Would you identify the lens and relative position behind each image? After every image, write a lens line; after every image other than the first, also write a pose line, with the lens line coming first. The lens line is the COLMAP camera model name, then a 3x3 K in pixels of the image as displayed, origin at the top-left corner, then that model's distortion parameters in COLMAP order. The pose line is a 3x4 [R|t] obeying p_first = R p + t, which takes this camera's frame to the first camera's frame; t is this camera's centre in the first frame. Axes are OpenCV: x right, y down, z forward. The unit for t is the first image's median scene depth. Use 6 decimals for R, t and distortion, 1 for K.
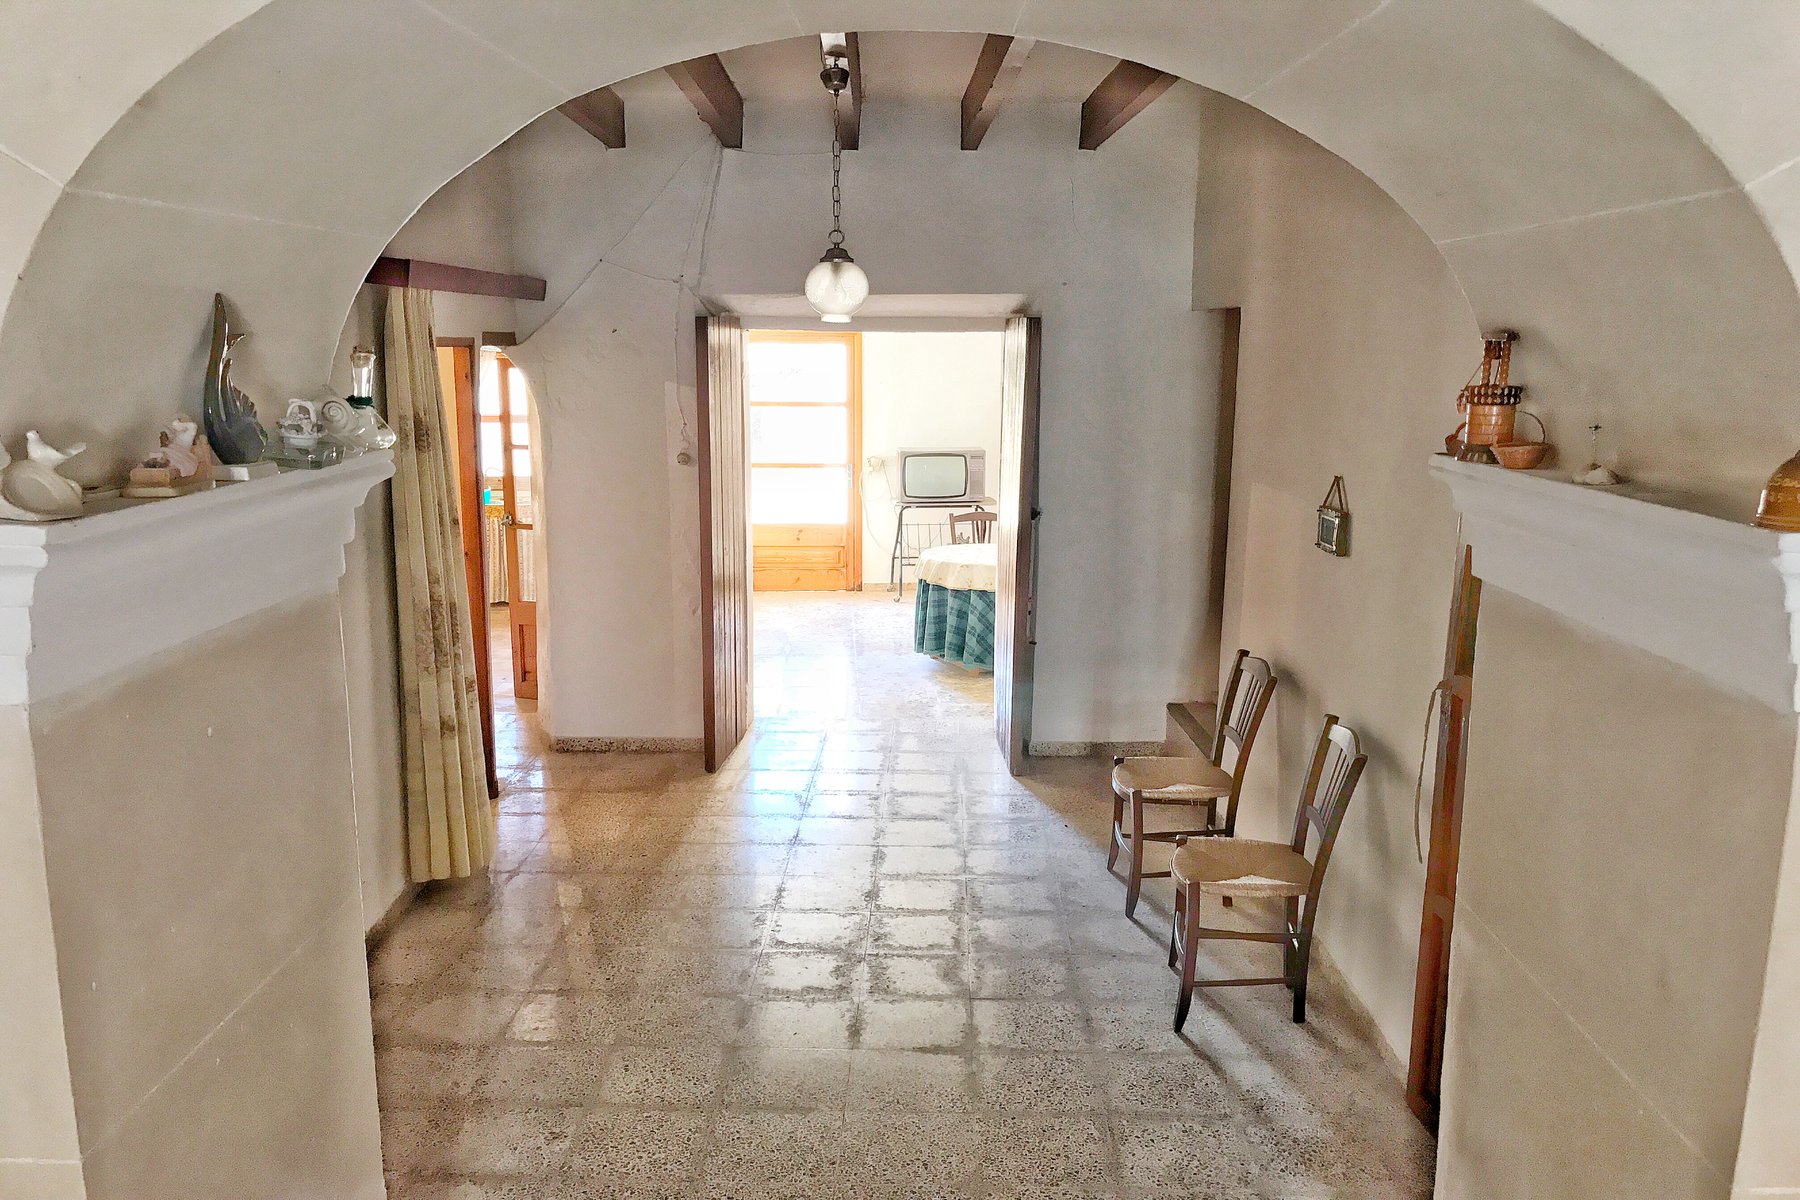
lens RADIAL K [[1435.9, 0, 900.0], [0, 1435.9, 600.0], [0, 0, 1]] dist [0.000708, -0.007058]
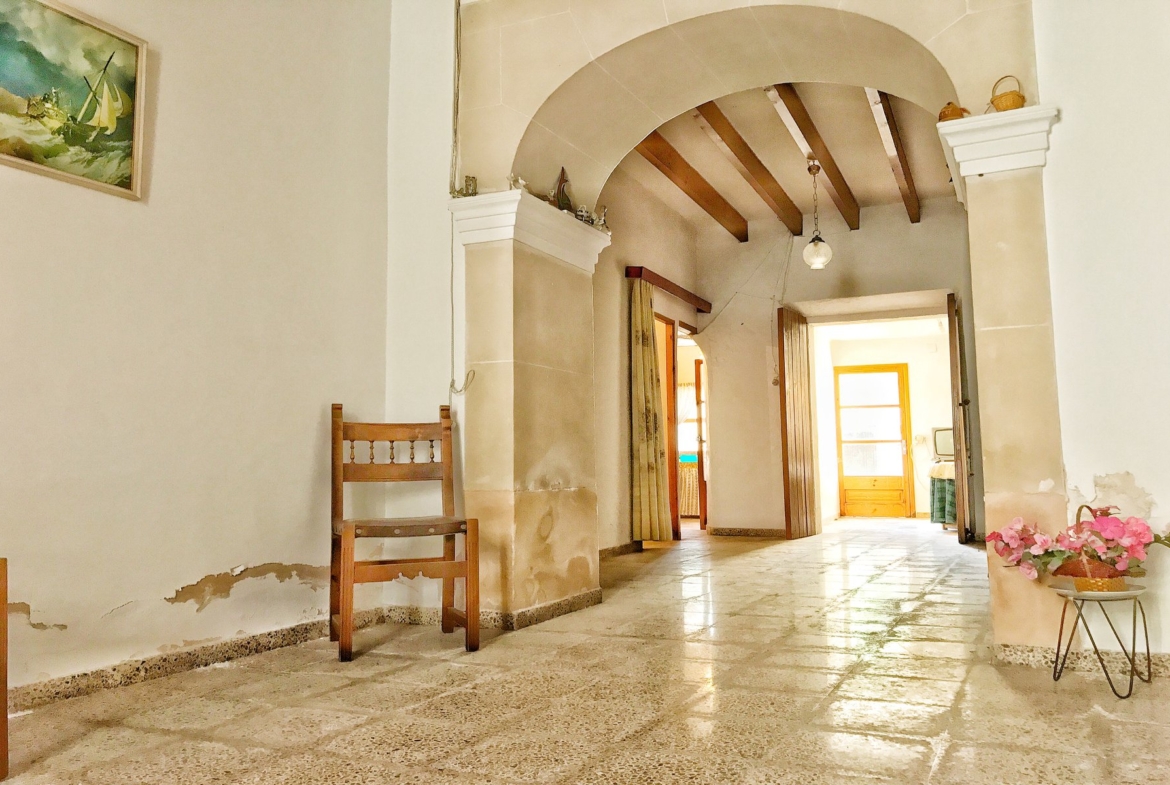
lens RADIAL K [[931.7, 0, 587.7], [0, 931.7, 345.4], [0, 0, 1]] dist [0.050574, -0.005125]
pose [[0.910029, -0.066594, -0.409162, 0.149593], [-0.061798, 0.954191, -0.292746, 0.253669], [0.409913, 0.291693, 0.864226, -0.256584]]
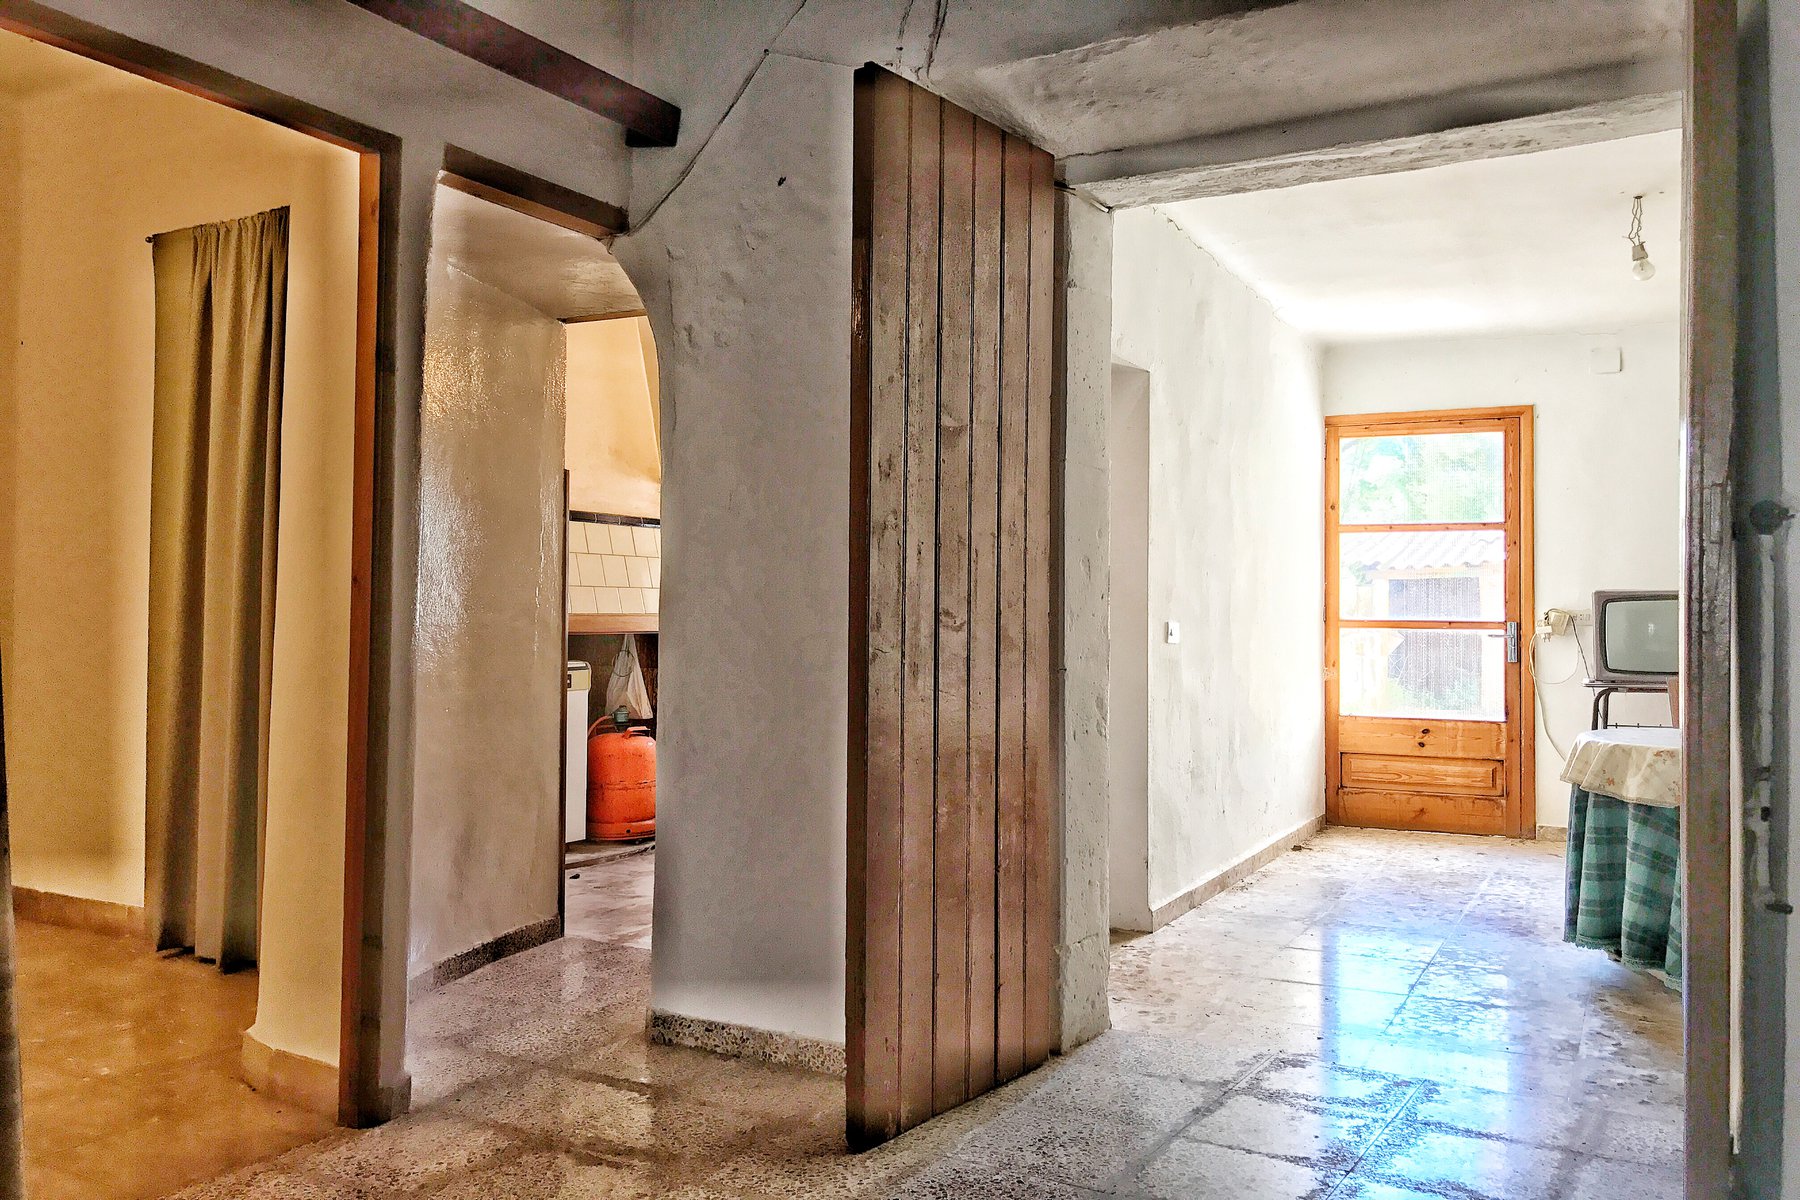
lens RADIAL K [[1428.5, 0, 902.7], [0, 1428.5, 573.7], [0, 0, 1]] dist [-0.001343, -0.002149]
pose [[0.859376, -0.016019, -0.511093, 0.089675], [-0.092865, 0.977999, -0.186801, 0.035541], [0.502840, 0.207995, 0.838981, 0.631952]]
